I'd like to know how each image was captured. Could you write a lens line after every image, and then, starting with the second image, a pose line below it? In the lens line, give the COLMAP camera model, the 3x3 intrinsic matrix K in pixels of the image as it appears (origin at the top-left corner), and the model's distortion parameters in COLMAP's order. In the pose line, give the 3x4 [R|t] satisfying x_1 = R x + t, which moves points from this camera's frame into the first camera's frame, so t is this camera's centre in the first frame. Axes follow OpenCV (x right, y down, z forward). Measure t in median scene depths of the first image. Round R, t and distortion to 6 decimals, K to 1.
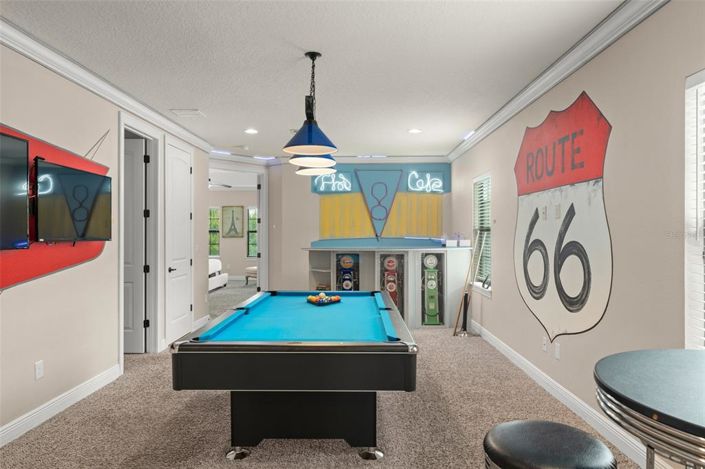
lens RADIAL K [[487.2, 0, 351.8], [0, 487.2, 234.9], [0, 0, 1]] dist [0.000183, 0.000059]
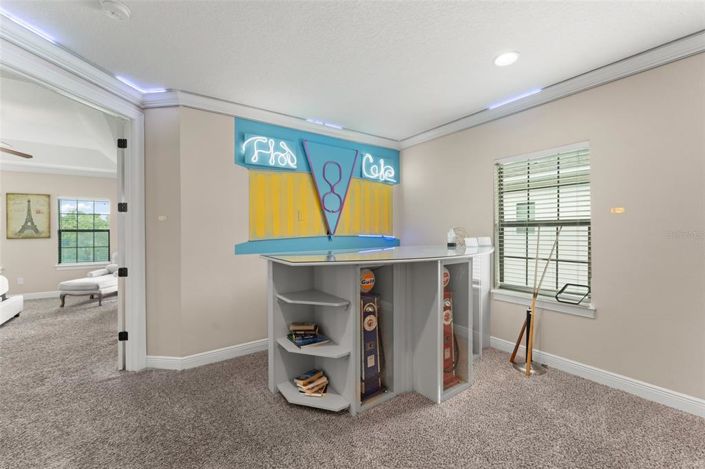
lens RADIAL K [[292.0, 0, 354.8], [0, 292.0, 232.2], [0, 0, 1]] dist [-0.001239, -0.000387]
pose [[0.809041, -0.008249, 0.587694, -0.178879], [0.009062, 0.999958, 0.001561, -0.000252], [-0.587682, 0.004063, 0.809082, 0.617279]]
